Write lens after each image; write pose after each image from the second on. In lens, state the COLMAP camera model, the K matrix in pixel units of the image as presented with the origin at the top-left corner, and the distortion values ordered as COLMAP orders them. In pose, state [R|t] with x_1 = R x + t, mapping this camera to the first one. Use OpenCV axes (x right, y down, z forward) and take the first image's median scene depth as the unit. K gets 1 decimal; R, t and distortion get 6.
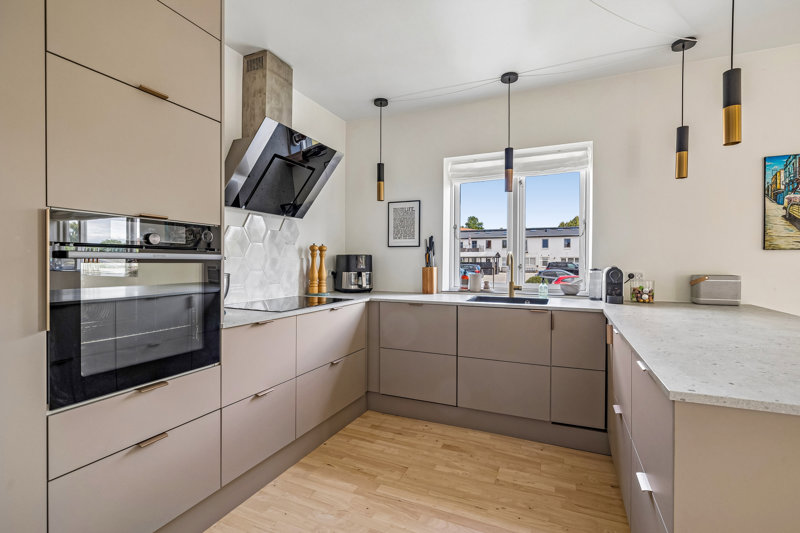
lens RADIAL K [[357.3, 0, 403.0], [0, 357.3, 263.6], [0, 0, 1]] dist [-0.003448, -0.000108]
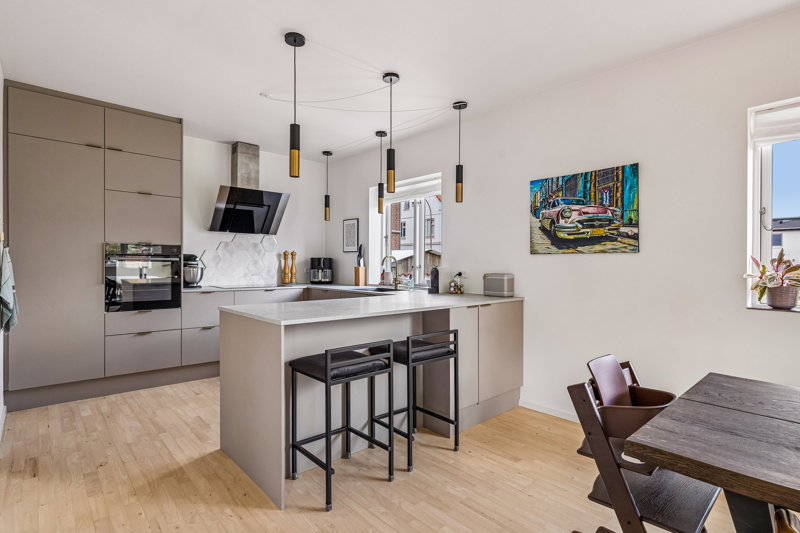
lens RADIAL K [[399.7, 0, 400.6], [0, 399.7, 263.6], [0, 0, 1]] dist [0.030475, 0.000068]
pose [[0.914244, 0.005995, -0.405120, 0.996863], [-0.009194, 0.999940, -0.005953, 0.006125], [0.405060, 0.009167, 0.914244, -0.416151]]
